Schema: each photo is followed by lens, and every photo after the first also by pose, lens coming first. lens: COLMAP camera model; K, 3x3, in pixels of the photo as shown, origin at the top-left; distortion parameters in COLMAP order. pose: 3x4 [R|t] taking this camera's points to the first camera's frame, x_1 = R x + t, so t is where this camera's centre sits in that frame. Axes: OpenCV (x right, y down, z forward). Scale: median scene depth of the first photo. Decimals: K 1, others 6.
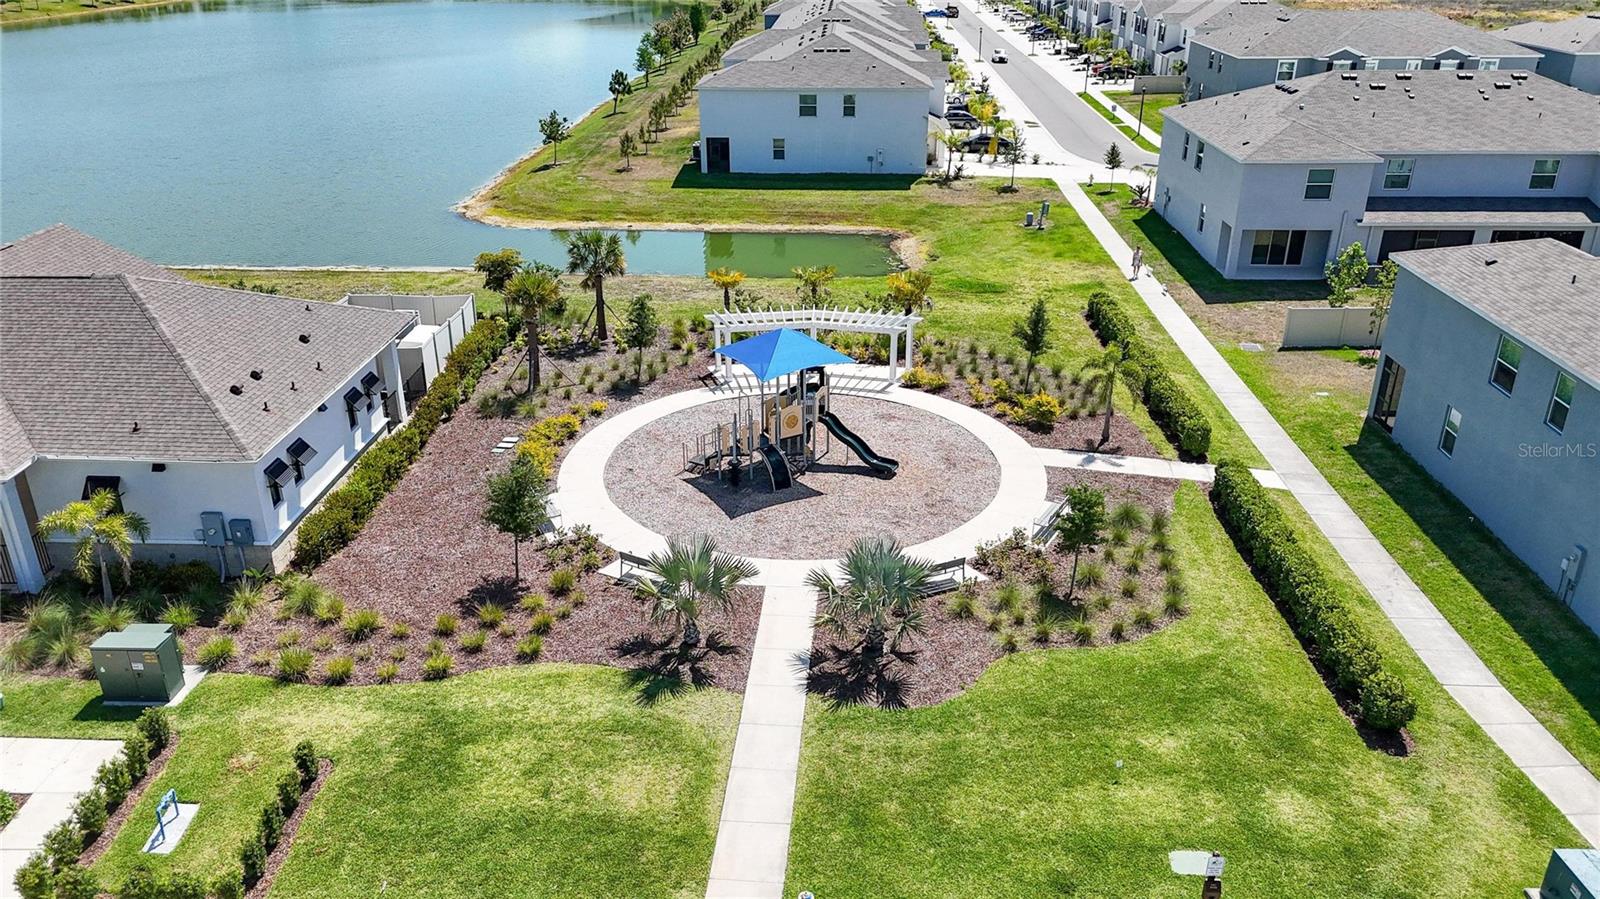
lens RADIAL K [[1156.9, 0, 807.0], [0, 1156.9, 441.4], [0, 0, 1]] dist [0.074845, -0.060952]
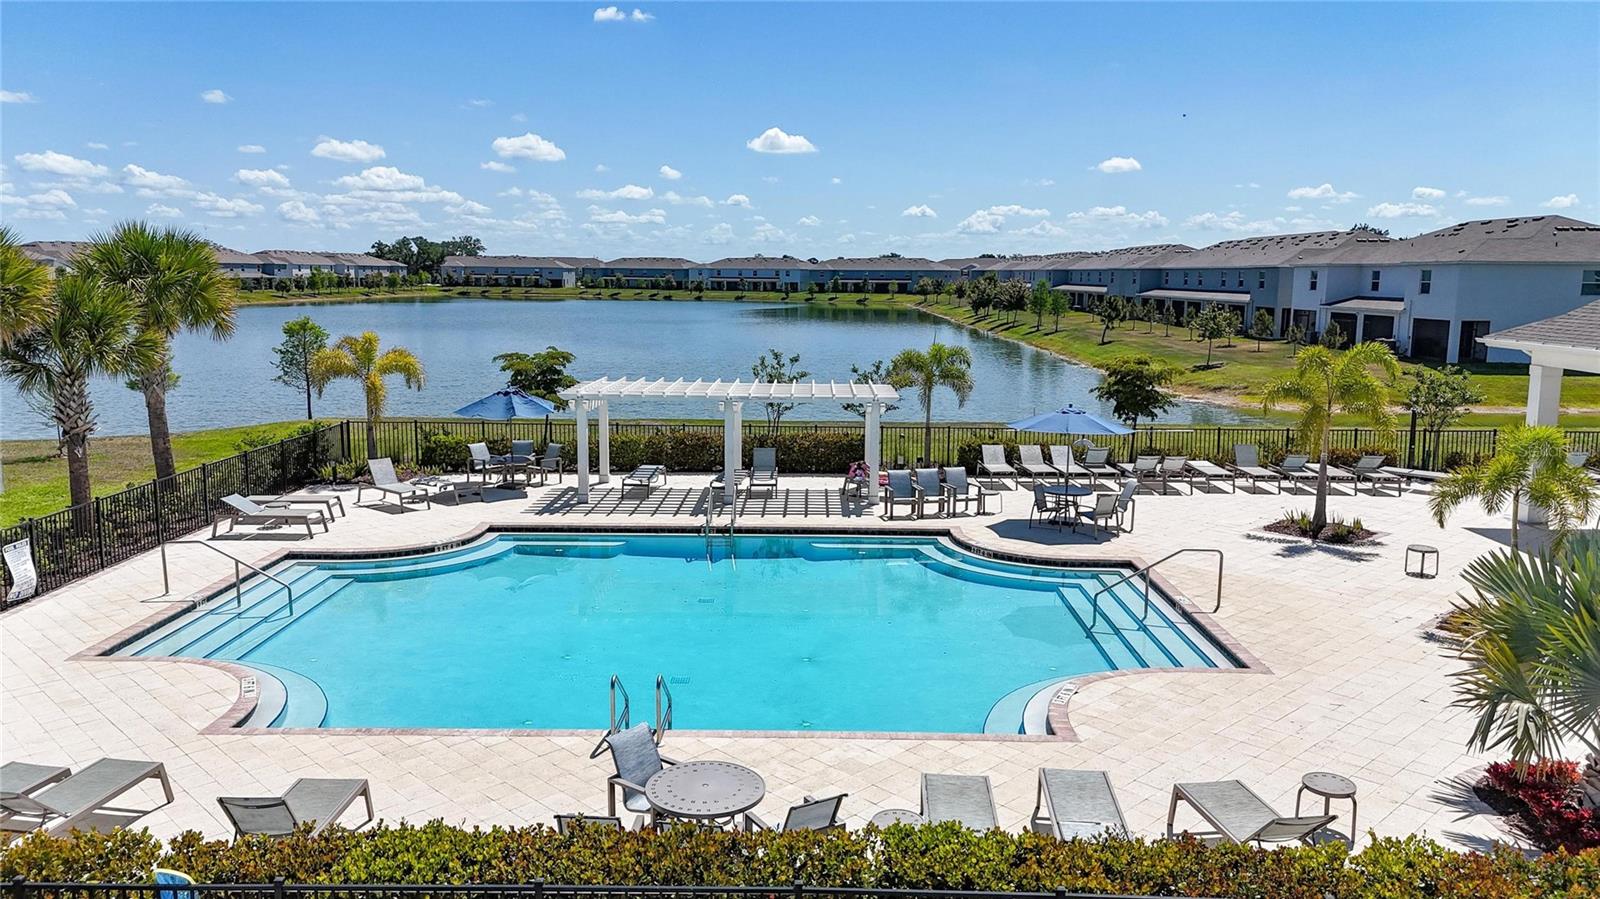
lens RADIAL K [[1156.9, 0, 807.0], [0, 1156.9, 441.4], [0, 0, 1]] dist [0.074845, -0.060952]
pose [[0.999247, 0.006303, 0.038295, -0.590692], [0.004314, 0.962570, -0.271000, 0.046171], [-0.038570, 0.270961, 0.961817, 0.242235]]
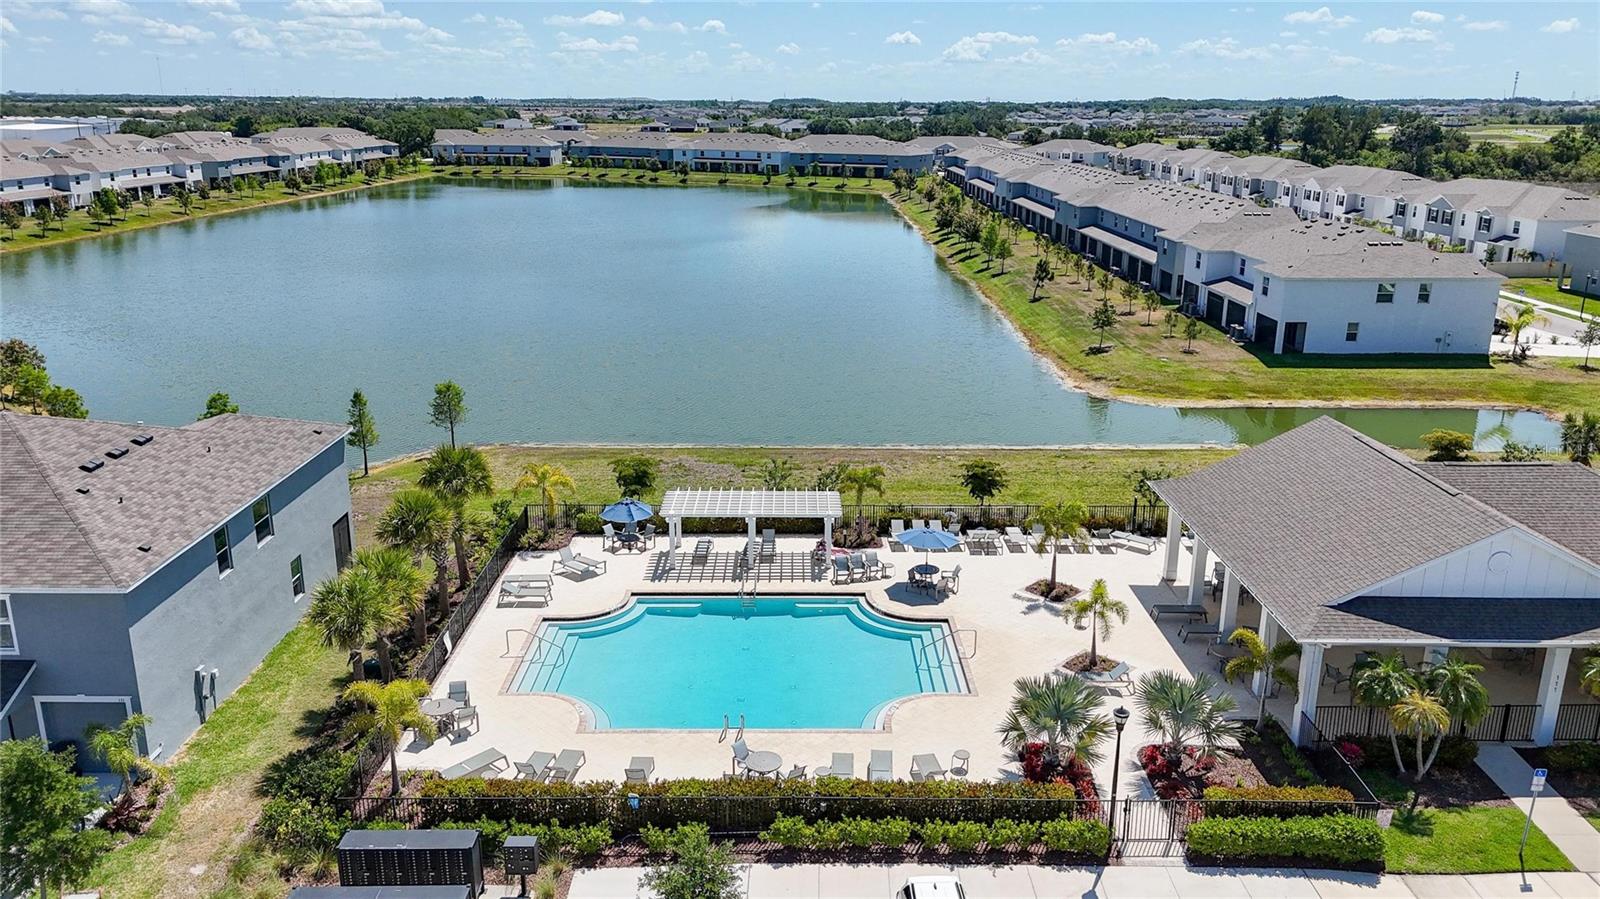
lens RADIAL K [[1156.9, 0, 807.0], [0, 1156.9, 441.4], [0, 0, 1]] dist [0.074845, -0.060952]
pose [[0.998498, -0.005707, 0.054490, -0.603061], [0.013128, 0.990507, -0.136834, -0.006927], [-0.053192, 0.137343, 0.989094, -0.043973]]
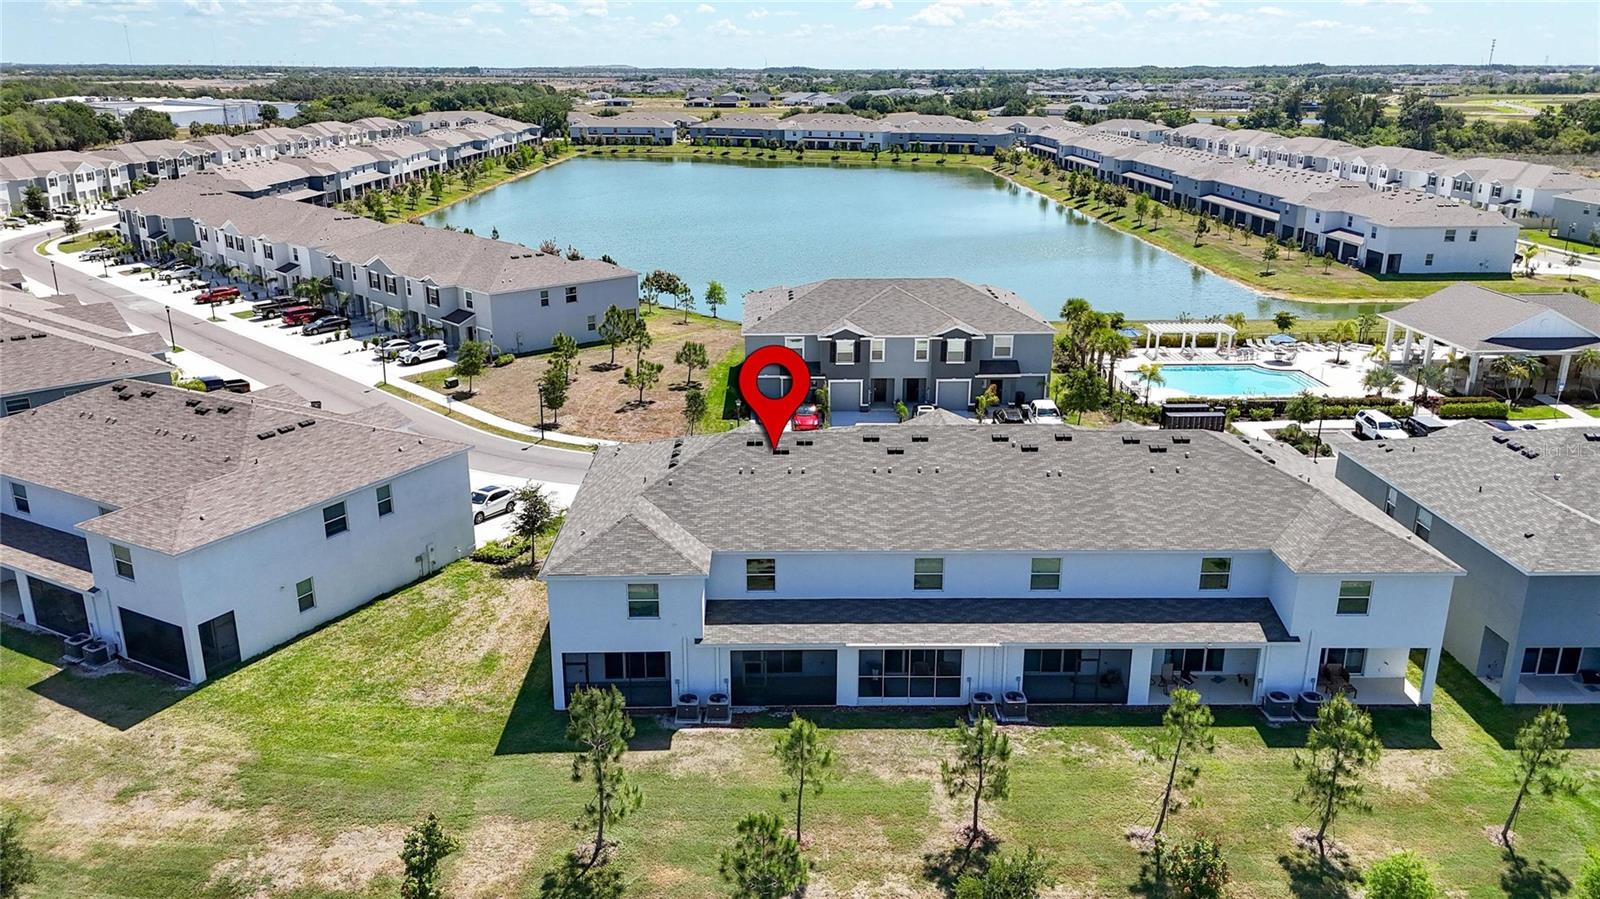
lens RADIAL K [[1156.9, 0, 807.0], [0, 1156.9, 441.4], [0, 0, 1]] dist [0.074845, -0.060952]
pose [[0.997268, -0.016500, 0.072005, -1.125387], [0.024401, 0.993603, -0.110264, 0.203136], [-0.069725, 0.111719, 0.991291, -0.698206]]
